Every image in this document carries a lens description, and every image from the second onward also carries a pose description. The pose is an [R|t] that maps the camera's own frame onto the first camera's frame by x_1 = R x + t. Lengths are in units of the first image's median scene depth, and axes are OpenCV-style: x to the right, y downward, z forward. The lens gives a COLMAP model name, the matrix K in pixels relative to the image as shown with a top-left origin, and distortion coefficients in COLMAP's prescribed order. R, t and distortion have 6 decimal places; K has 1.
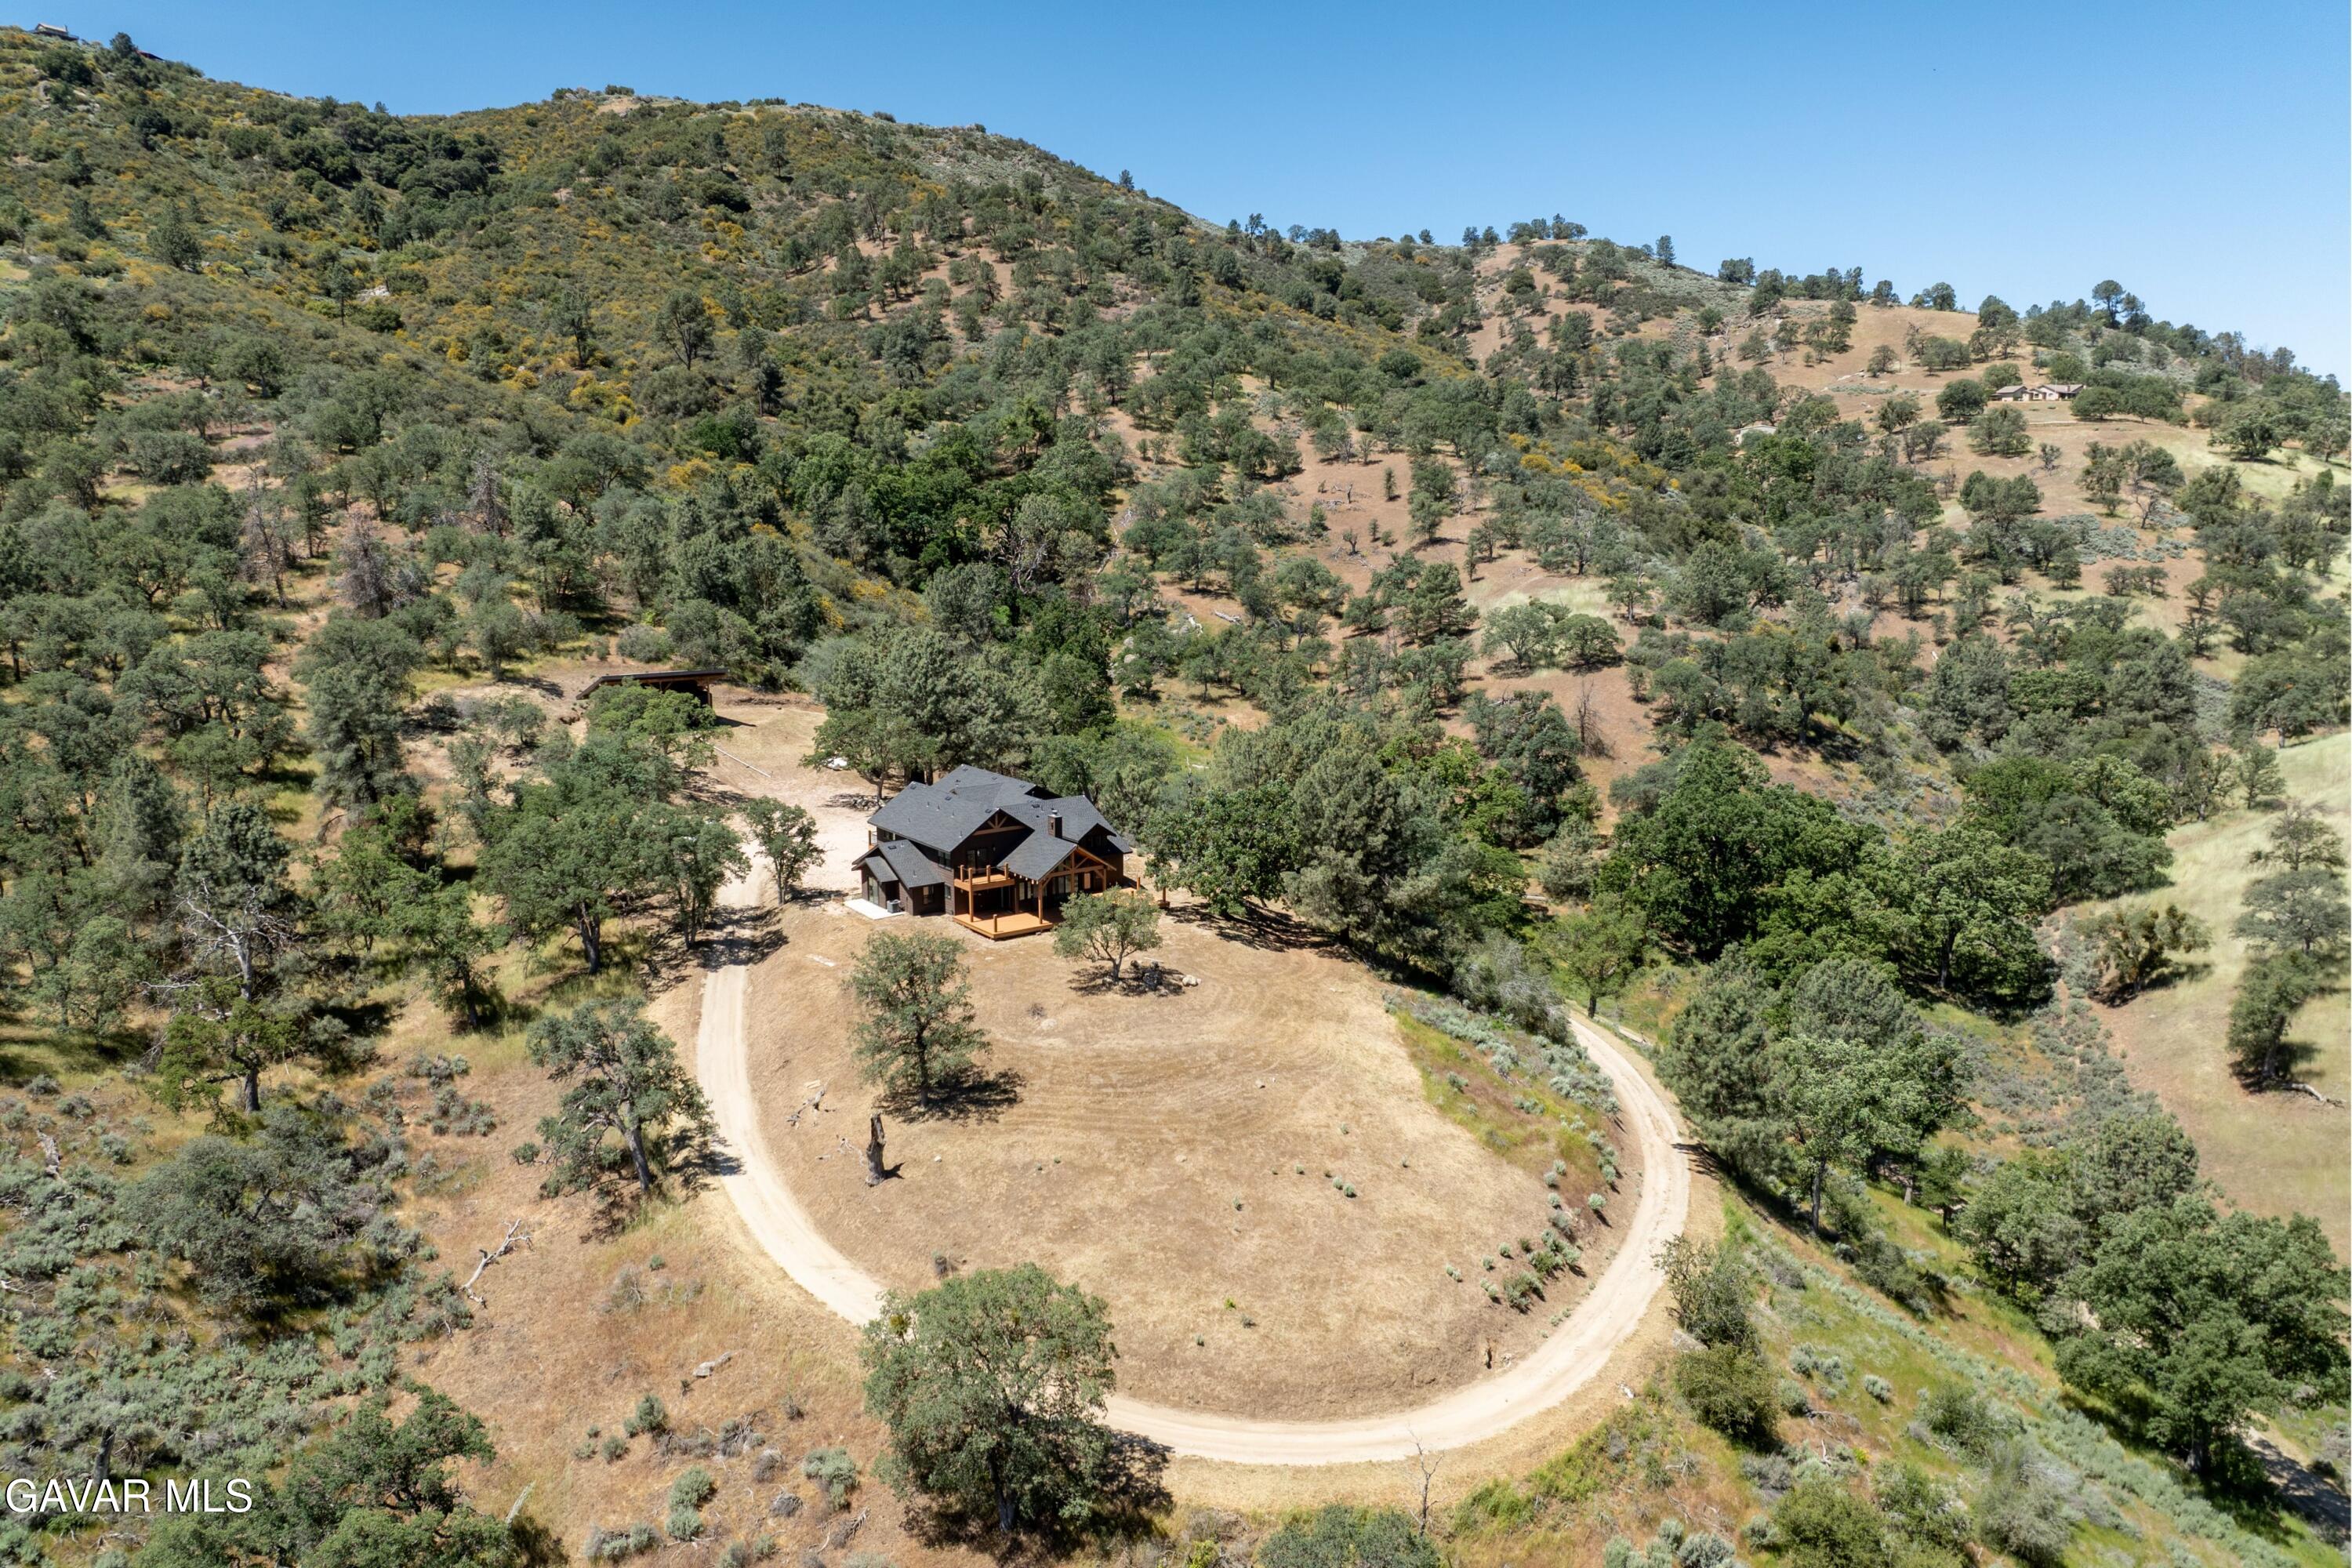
lens RADIAL K [[1657.2, 0, 1166.8], [0, 1657.2, 828.9], [0, 0, 1]] dist [-0.048864, 0.024070]
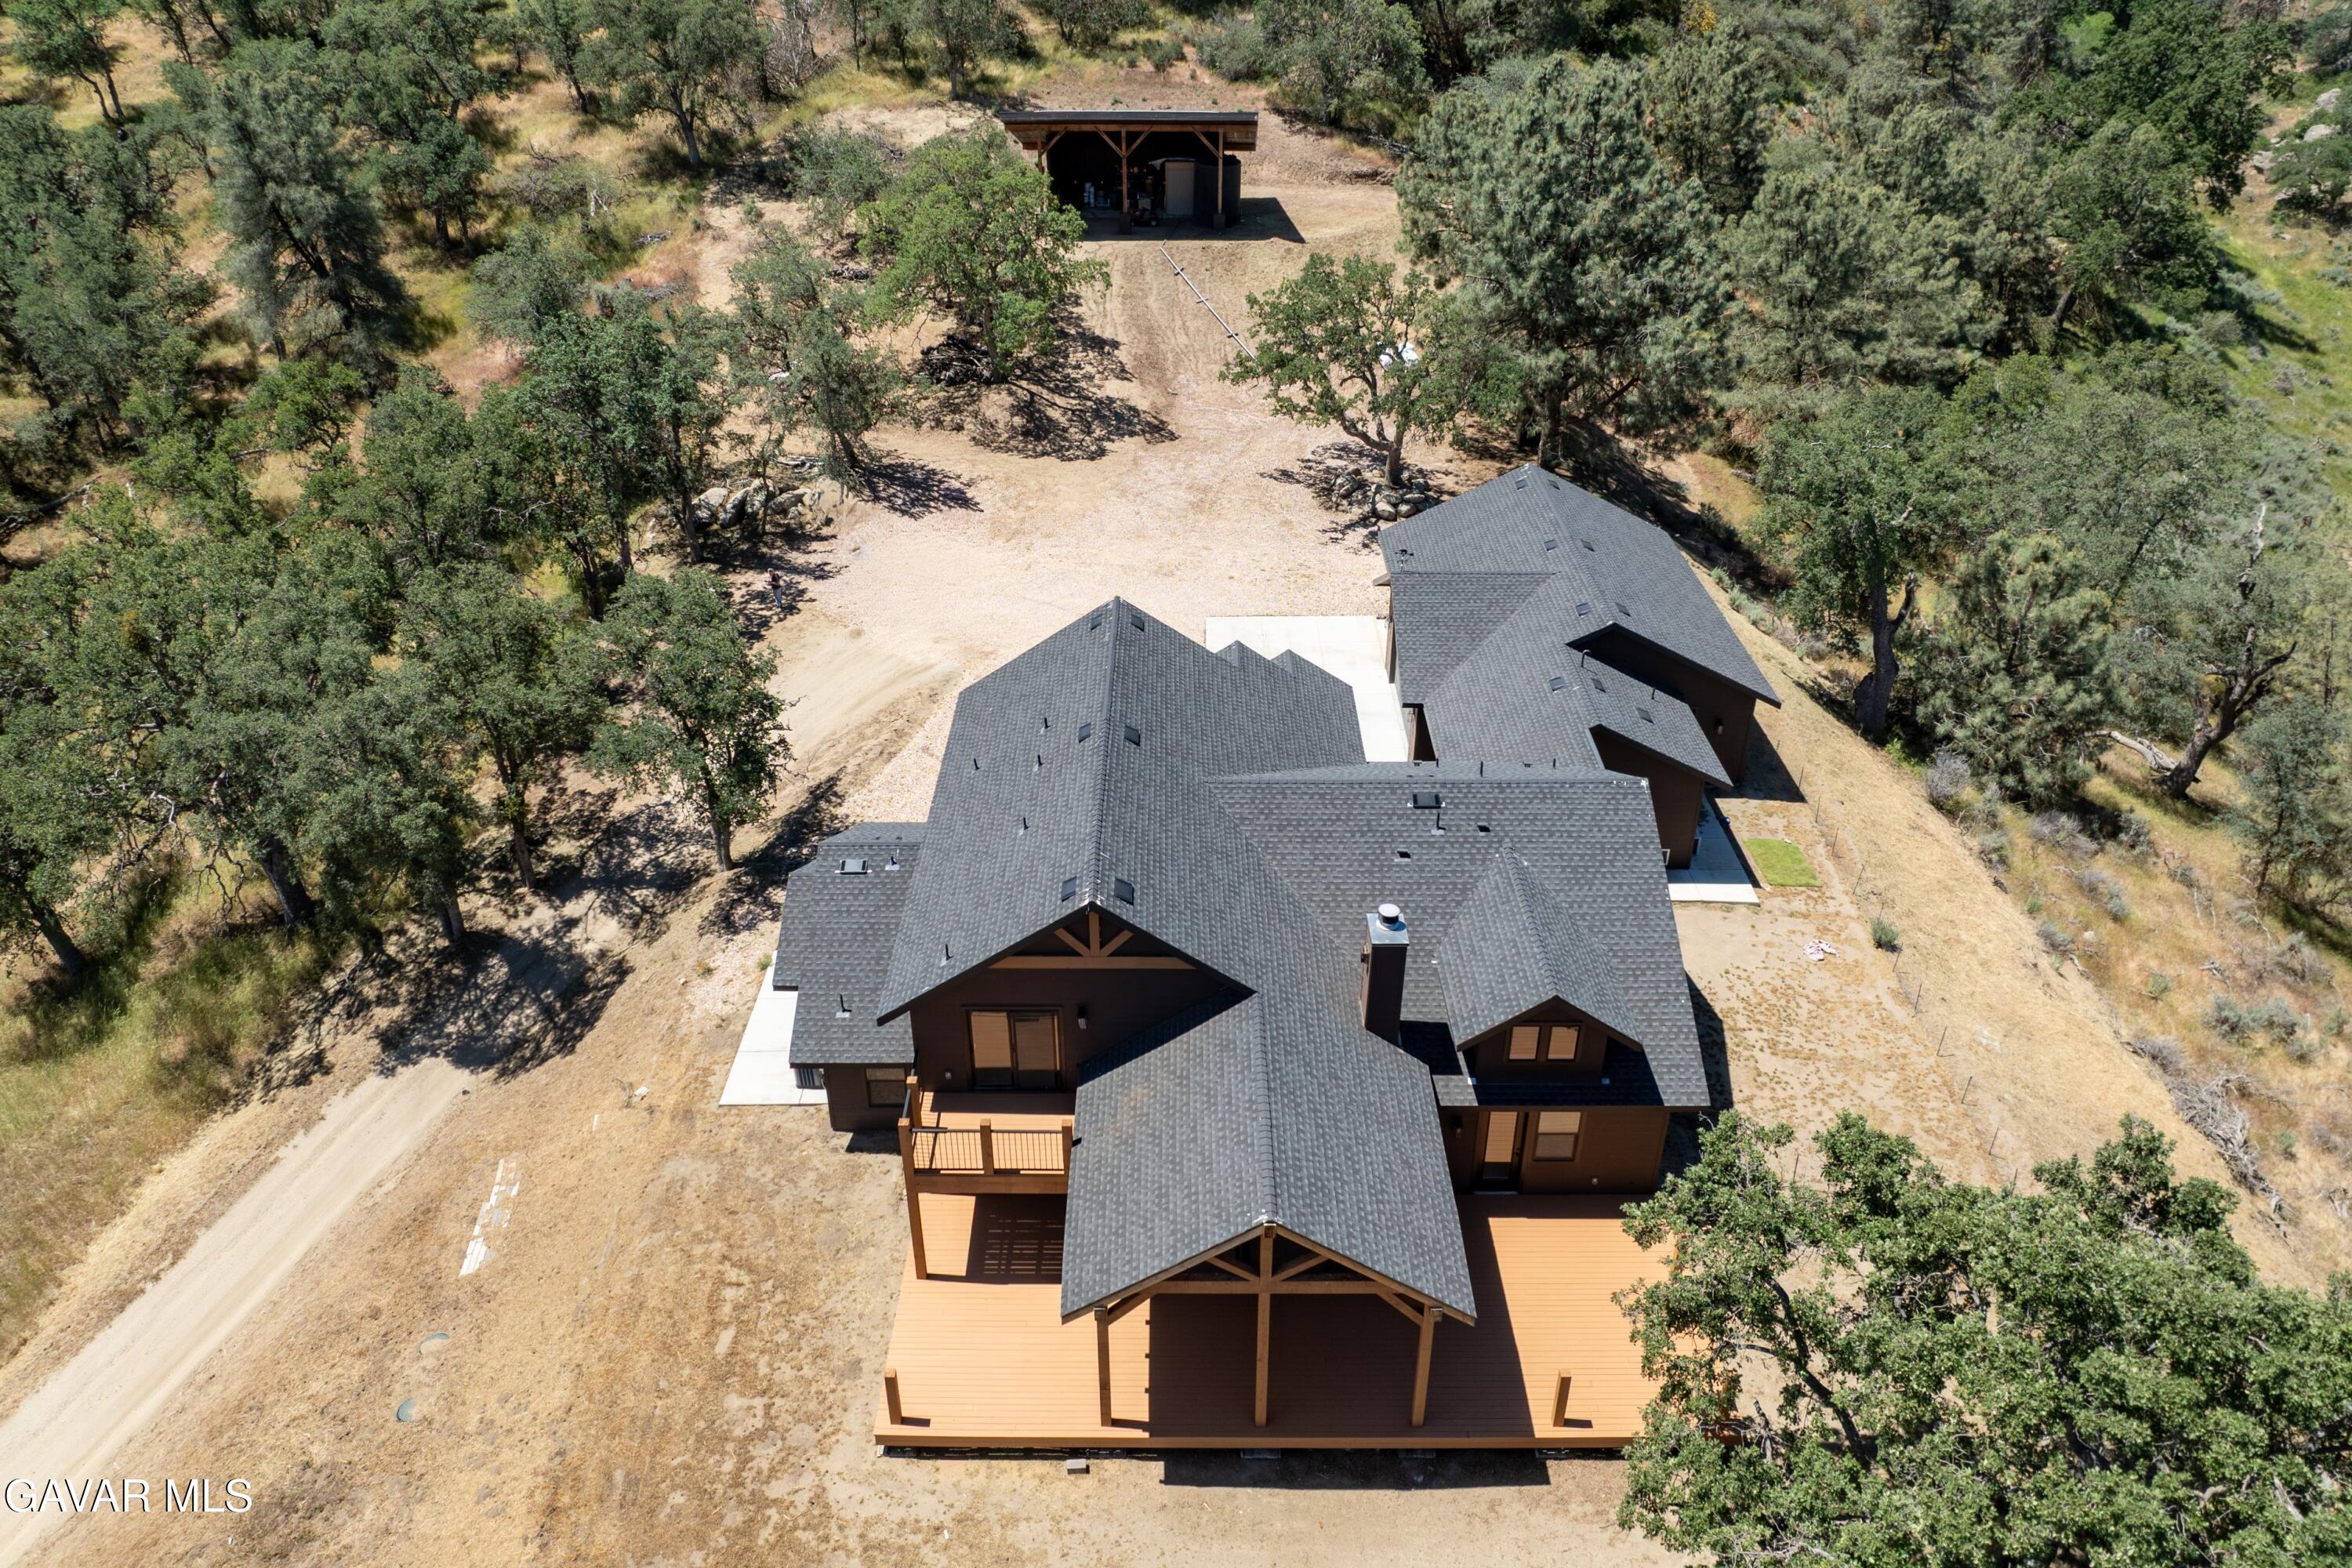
lens RADIAL K [[1657.2, 0, 1166.8], [0, 1657.2, 828.9], [0, 0, 1]] dist [-0.048864, 0.024070]
pose [[0.807103, 0.304850, -0.505619, 0.006010], [-0.117634, 0.922247, 0.368270, -0.024147], [0.578573, -0.237754, 0.780209, 0.174005]]
